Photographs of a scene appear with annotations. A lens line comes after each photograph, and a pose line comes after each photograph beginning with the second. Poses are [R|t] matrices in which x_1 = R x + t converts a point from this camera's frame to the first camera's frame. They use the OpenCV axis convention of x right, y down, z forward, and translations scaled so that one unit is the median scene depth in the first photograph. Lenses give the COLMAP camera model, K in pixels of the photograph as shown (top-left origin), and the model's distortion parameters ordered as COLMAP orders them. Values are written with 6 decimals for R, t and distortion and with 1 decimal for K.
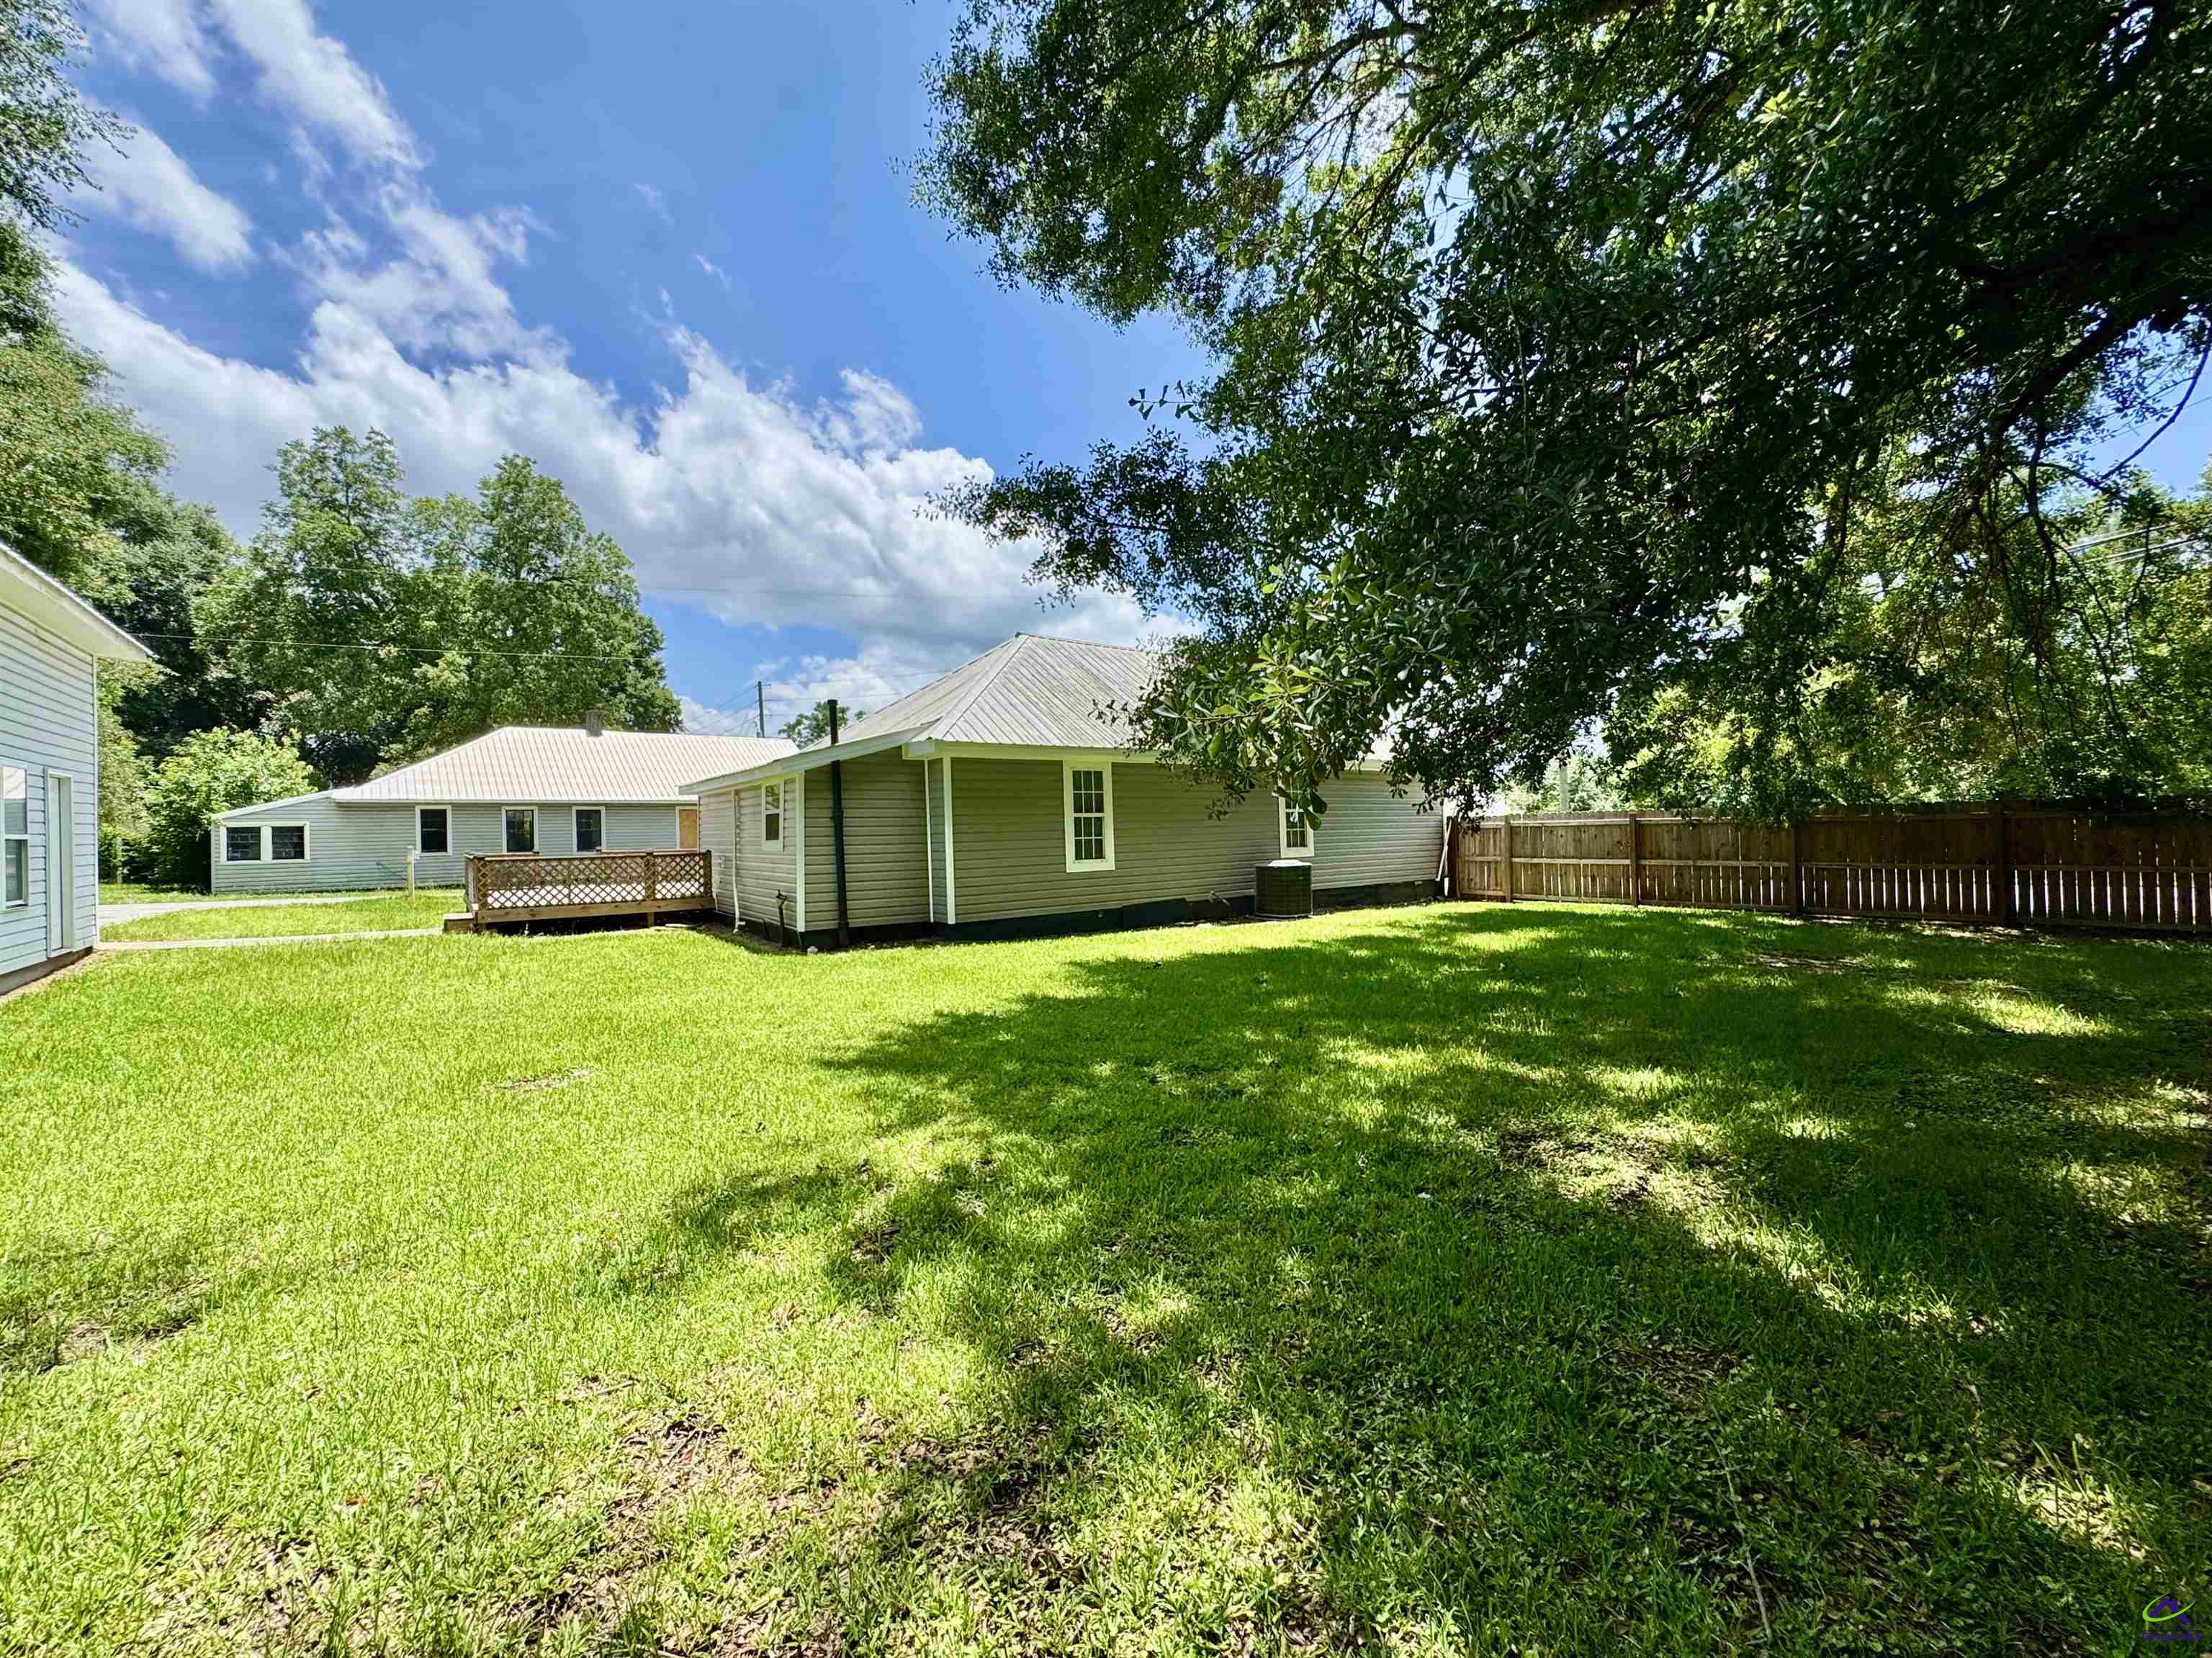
lens RADIAL K [[883.9, 0, 1105.2], [0, 883.9, 821.5], [0, 0, 1]] dist [-0.006037, 0.001010]
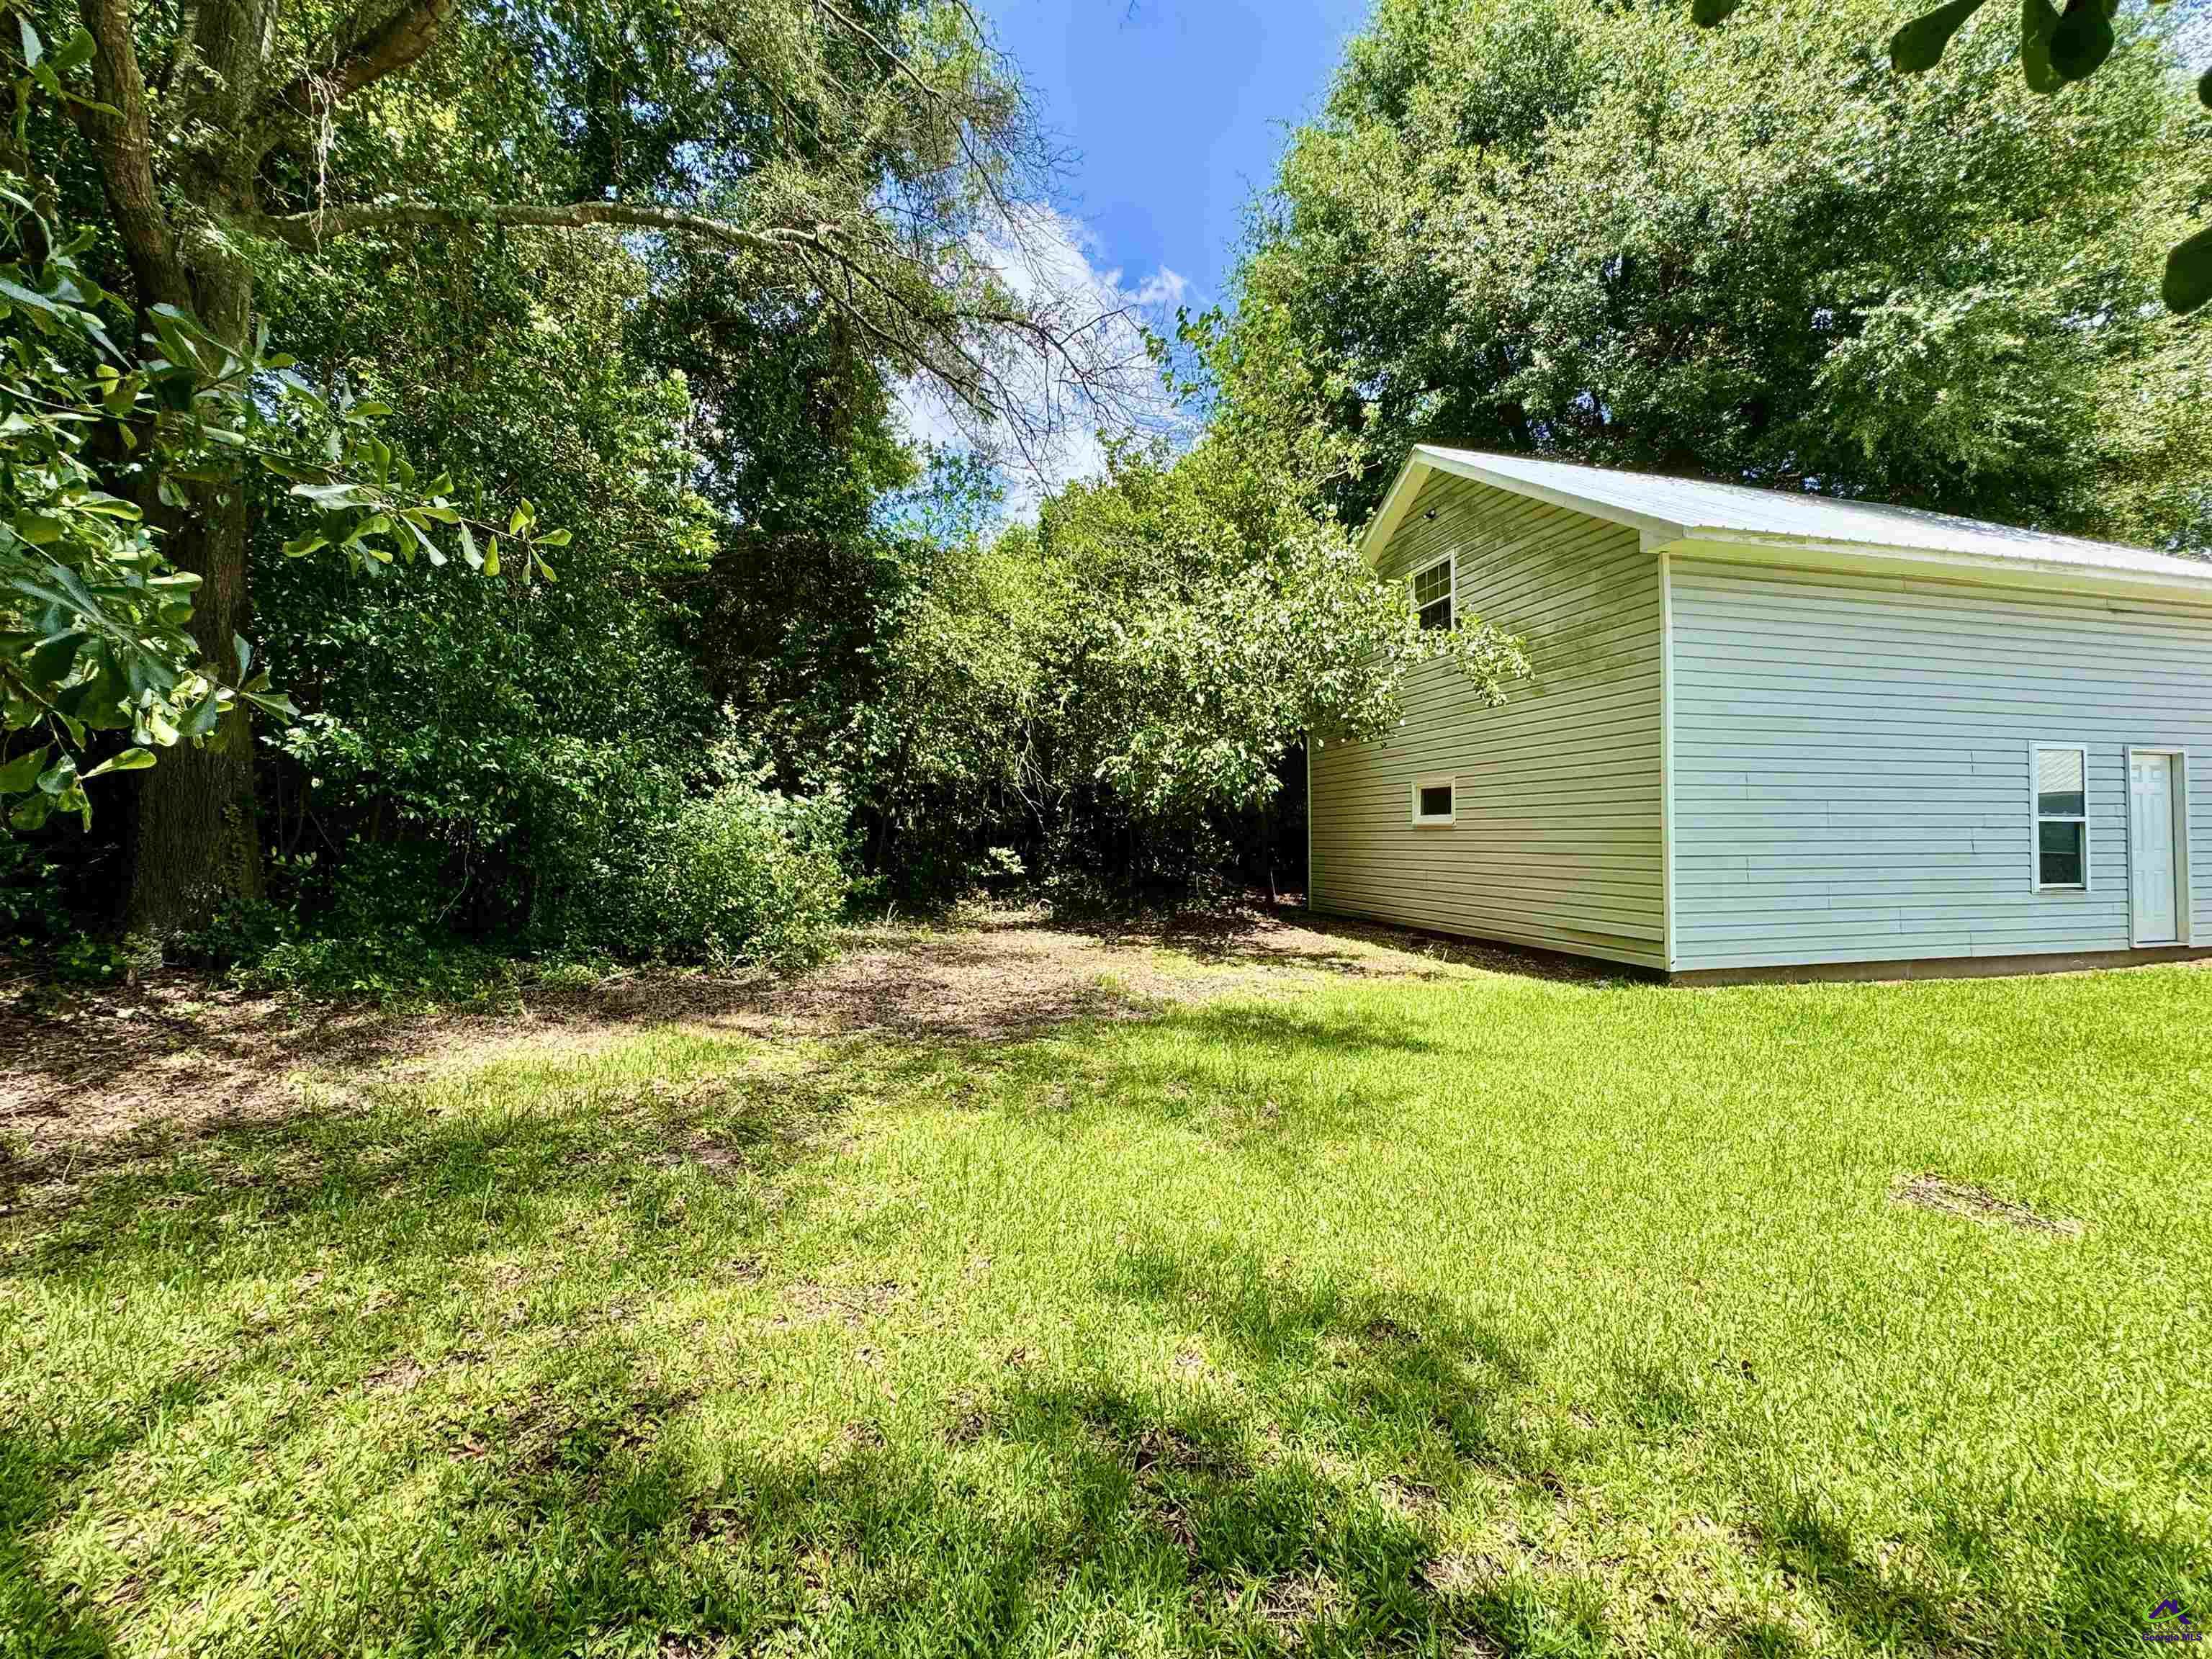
lens RADIAL K [[884.0, 0, 1100.2], [0, 884.0, 843.4], [0, 0, 1]] dist [-0.006037, 0.001010]
pose [[-0.404146, 0.024636, -0.914363, 0.150970], [0.014060, 0.999686, 0.020720, 0.009310], [0.914586, -0.004482, -0.404366, 0.534266]]
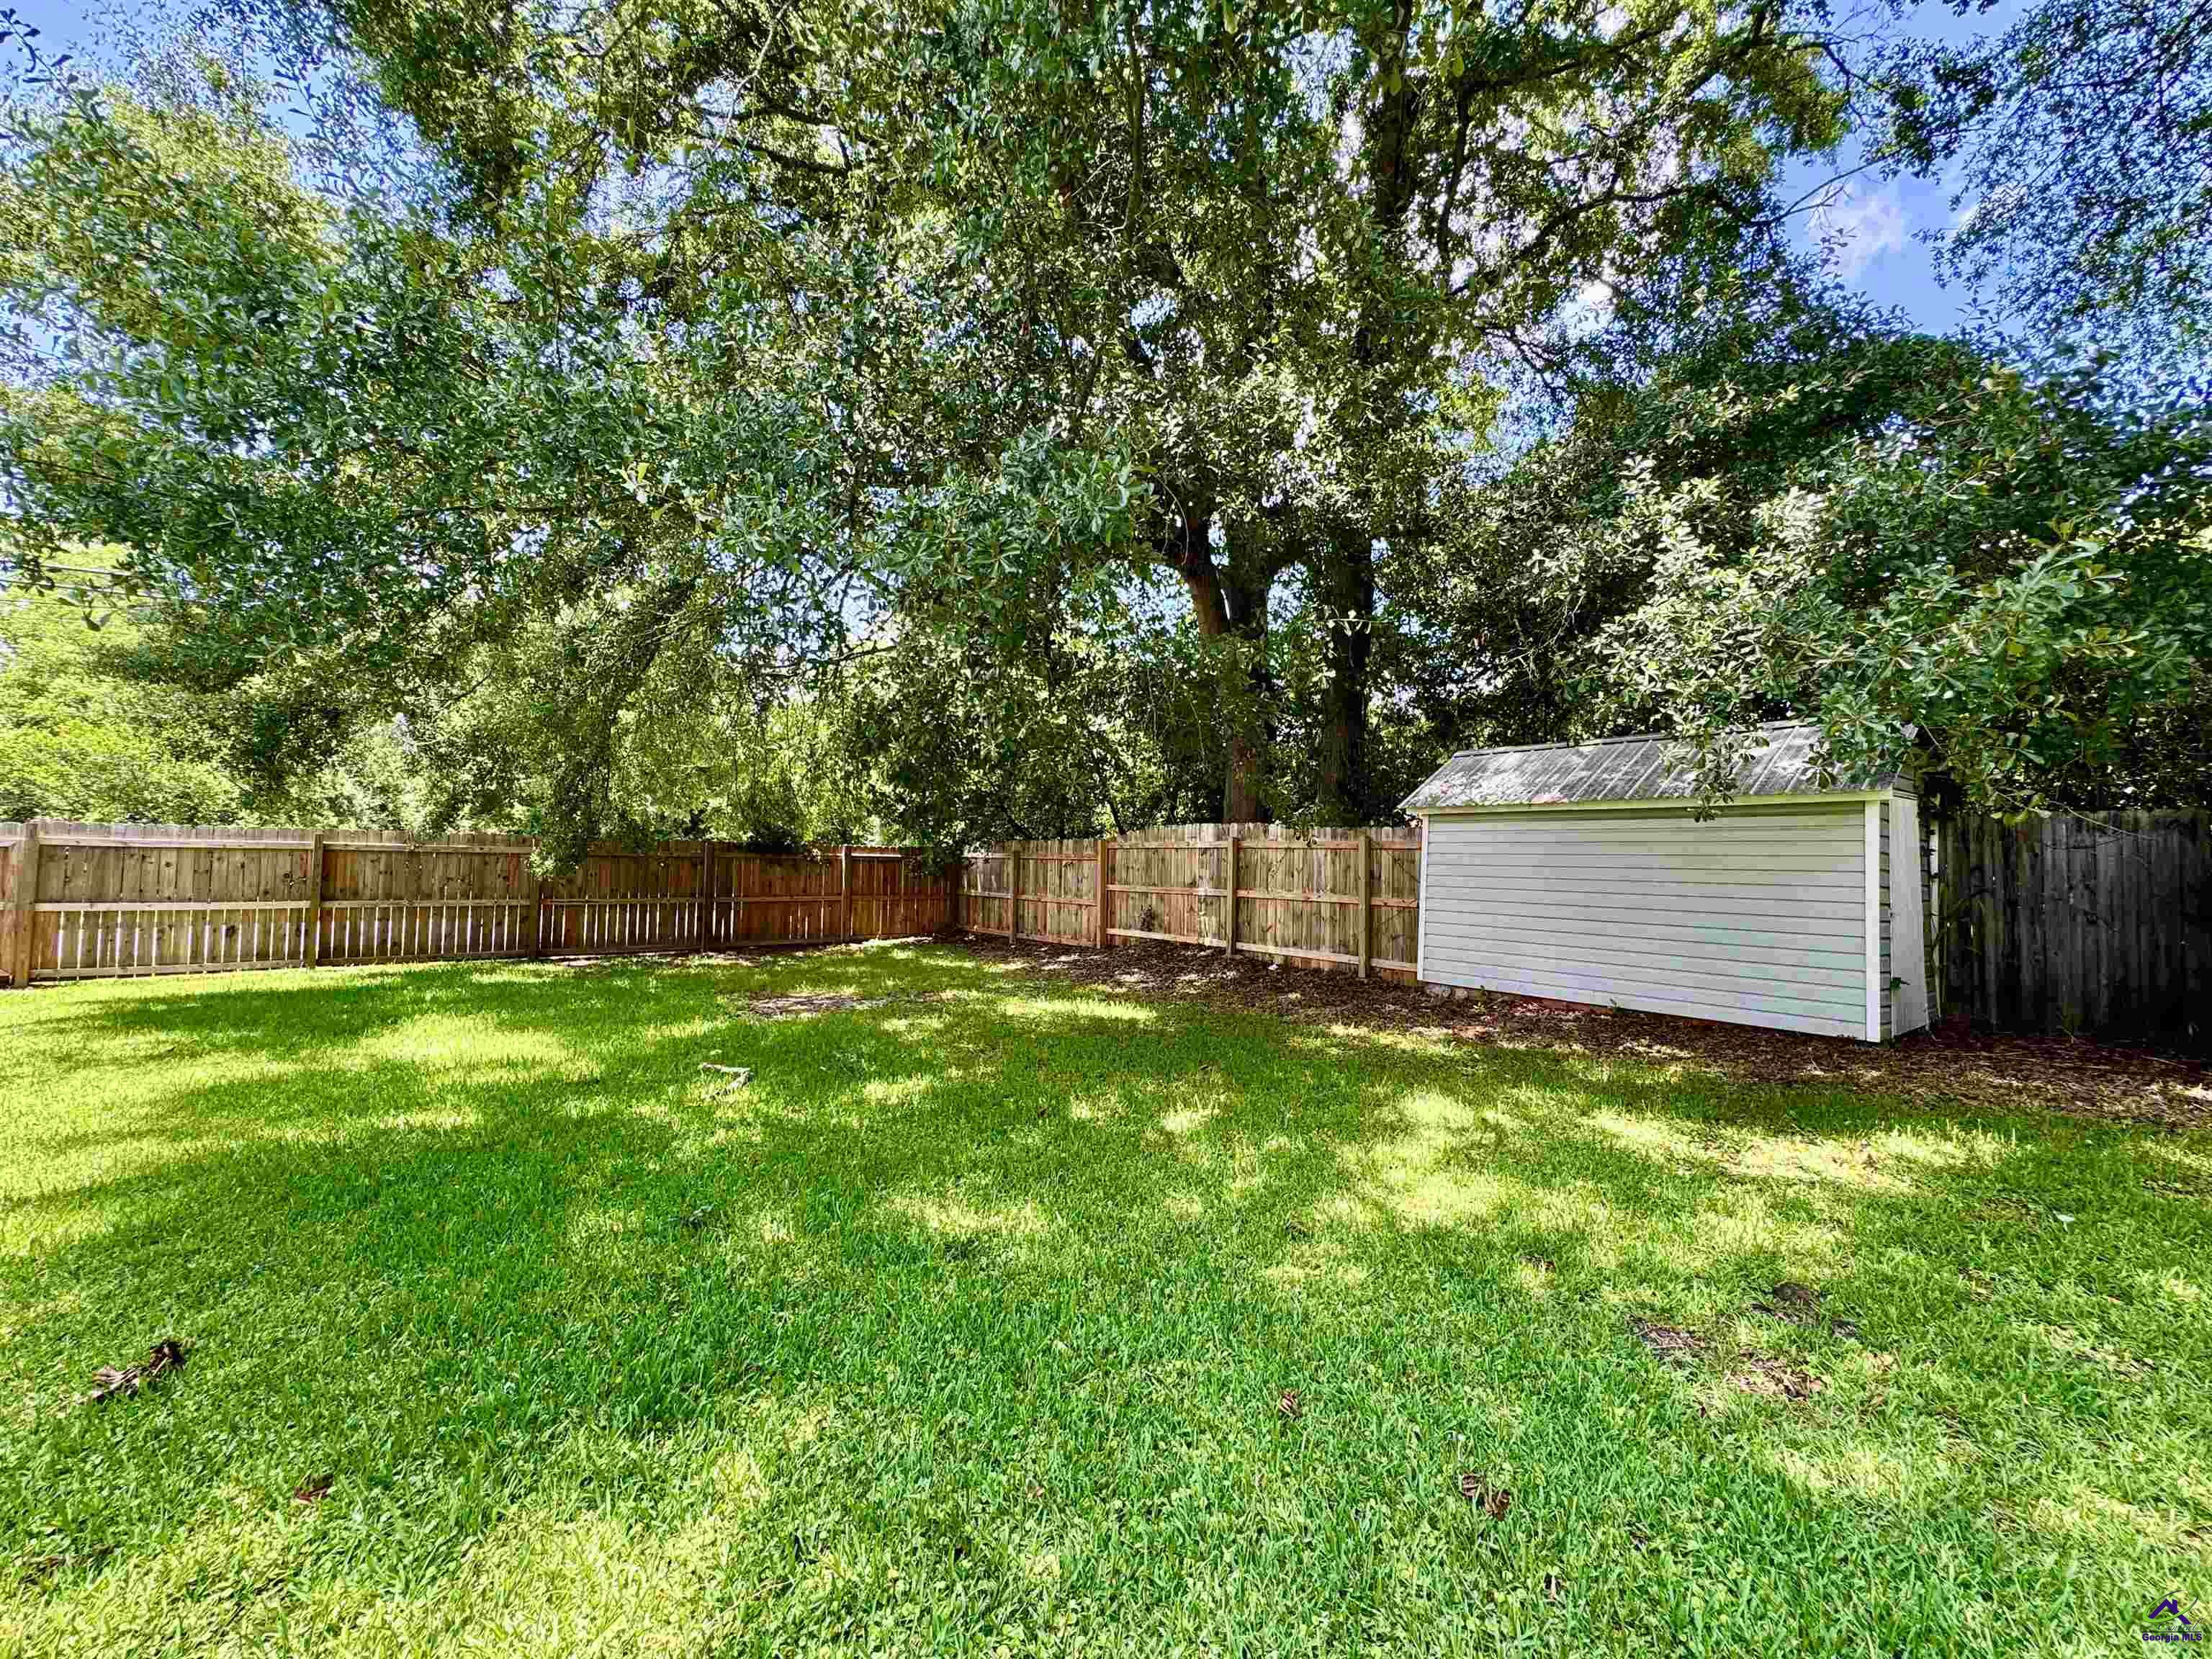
lens RADIAL K [[884.0, 0, 1103.4], [0, 884.0, 827.1], [0, 0, 1]] dist [-0.006037, 0.001010]
pose [[-0.044424, 0.058582, 0.997294, -0.292269], [-0.025815, 0.997879, -0.059766, 0.026034], [-0.998679, -0.028400, -0.042817, 1.010036]]
